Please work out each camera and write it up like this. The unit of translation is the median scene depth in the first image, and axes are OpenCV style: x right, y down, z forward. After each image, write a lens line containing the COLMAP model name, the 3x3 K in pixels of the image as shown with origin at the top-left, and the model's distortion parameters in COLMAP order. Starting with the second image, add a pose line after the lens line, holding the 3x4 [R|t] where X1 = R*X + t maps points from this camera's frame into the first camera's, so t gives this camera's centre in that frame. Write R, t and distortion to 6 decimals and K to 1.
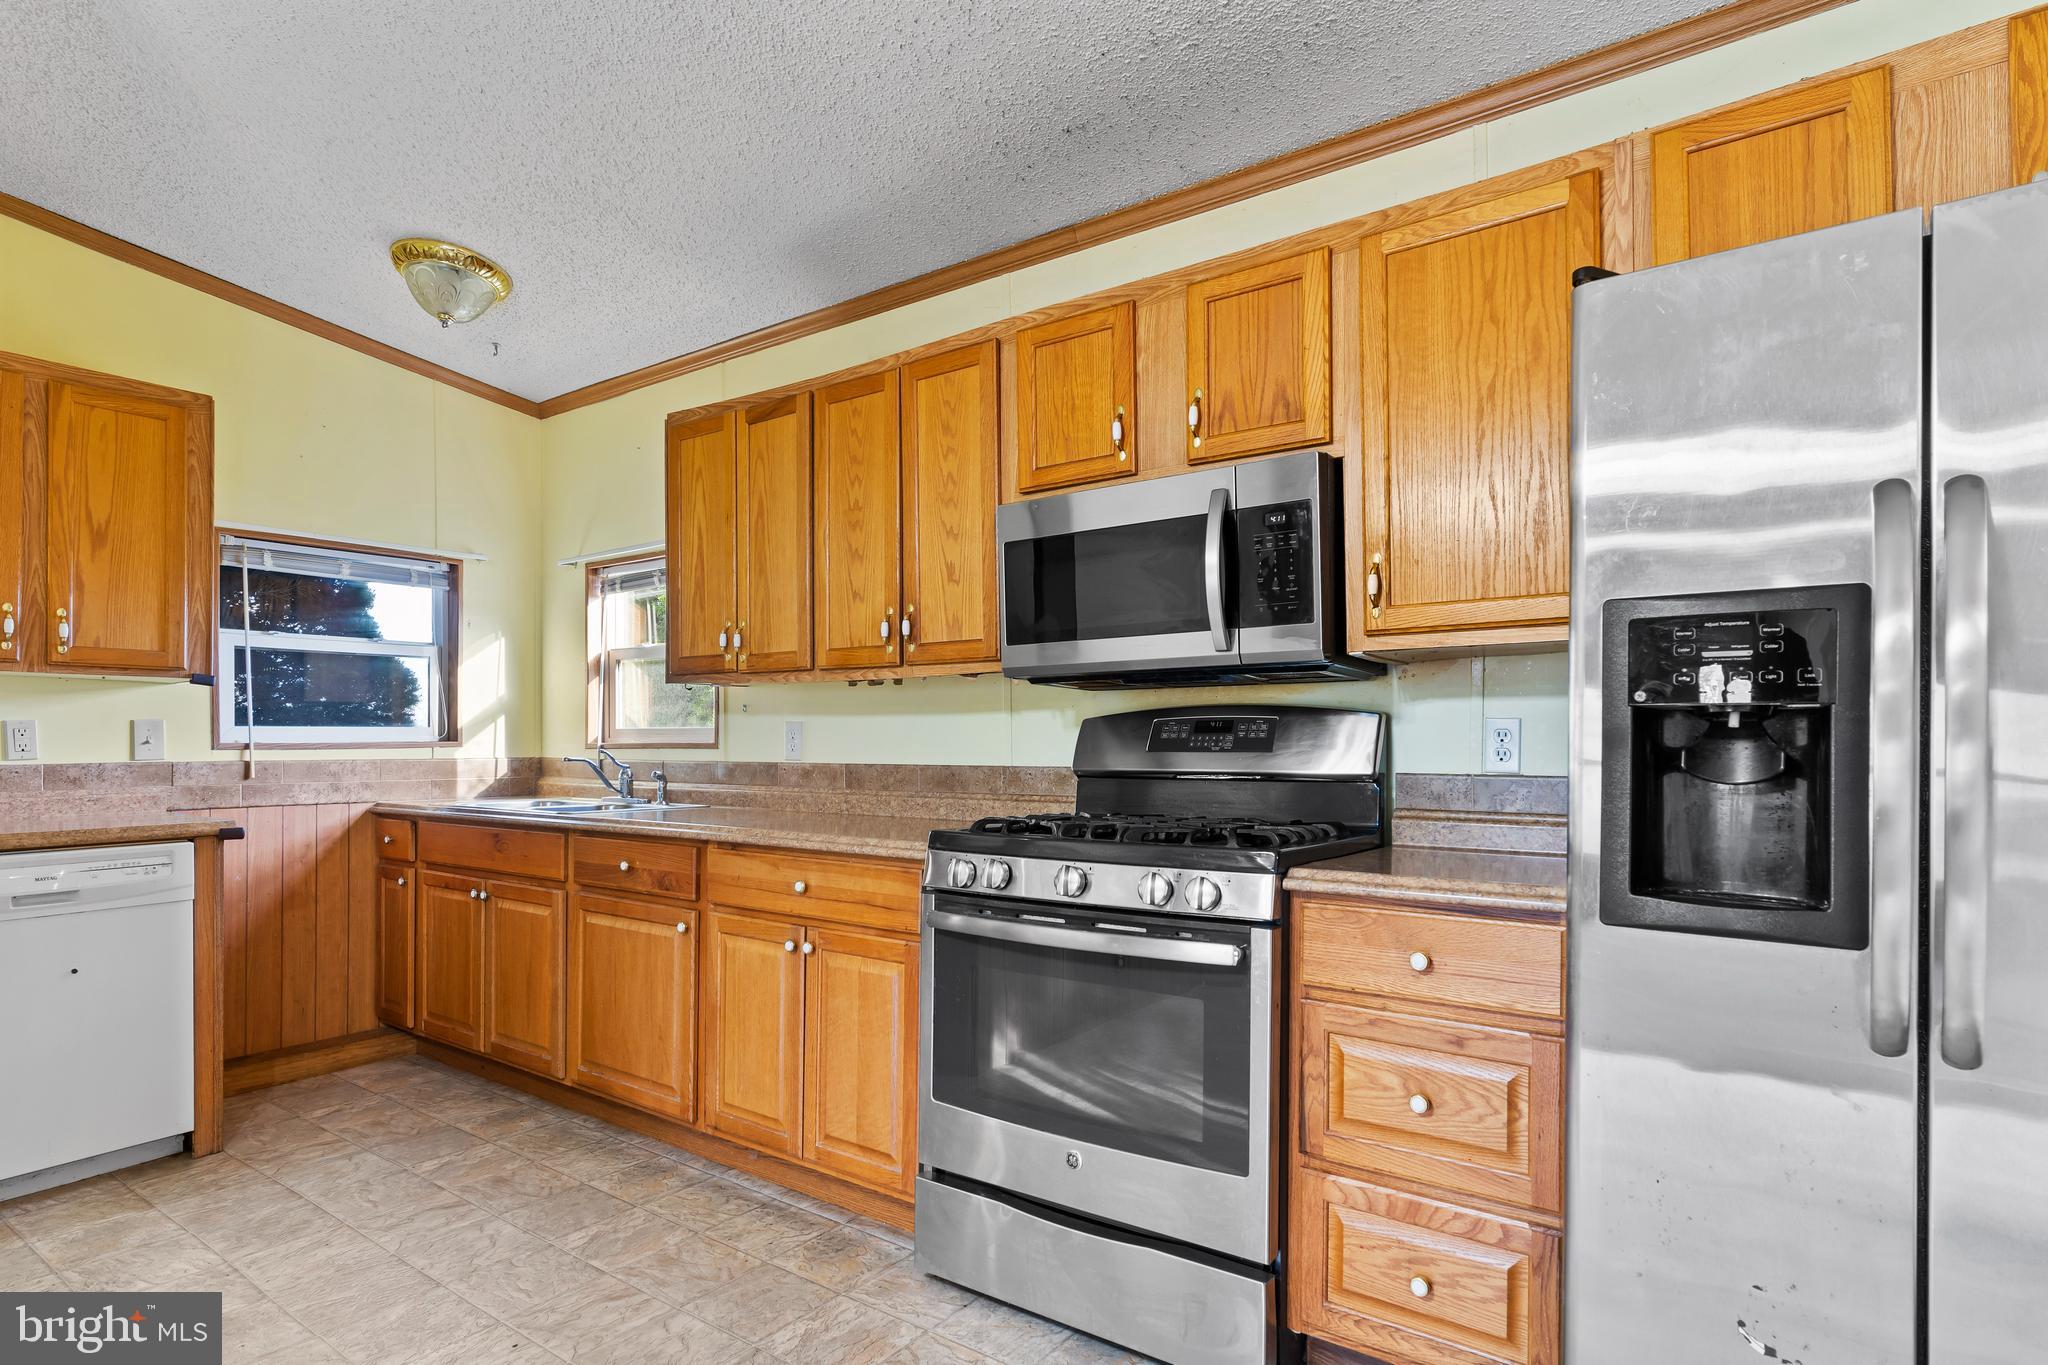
lens RADIAL K [[1089.3, 0, 1000.8], [0, 1089.3, 725.7], [0, 0, 1]] dist [-0.000417, 0.000413]
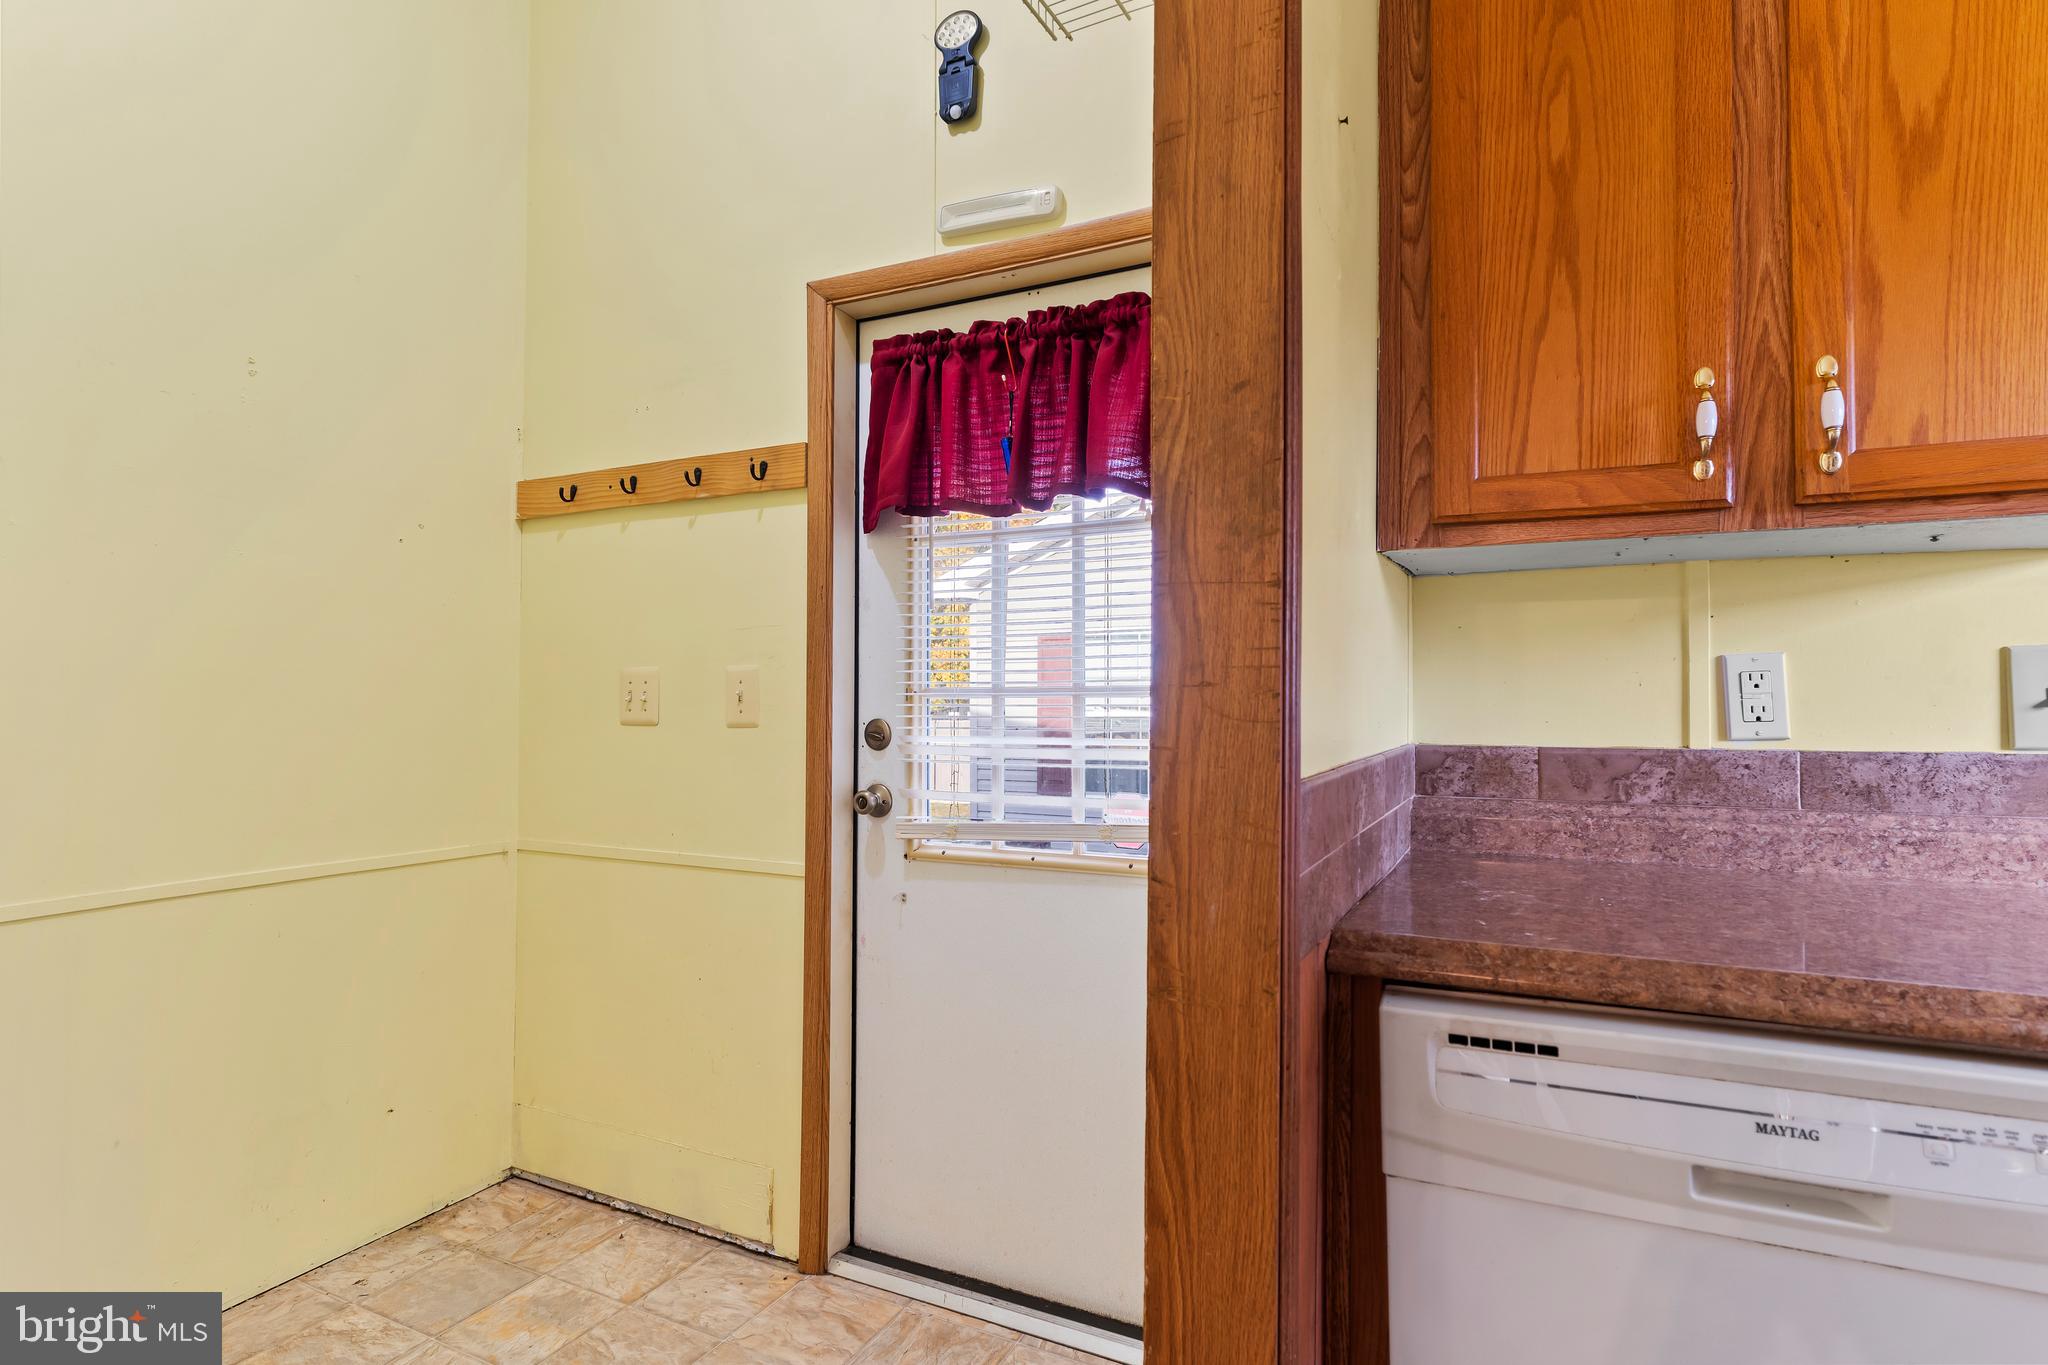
lens RADIAL K [[1089.3, 0, 1019.8], [0, 1089.3, 679.7], [0, 0, 1]] dist [-0.000417, 0.000413]
pose [[0.204150, -0.013923, -0.978841, -0.539623], [0.010980, 0.999869, -0.011932, 0.008347], [0.978878, -0.008312, 0.204276, 0.634469]]
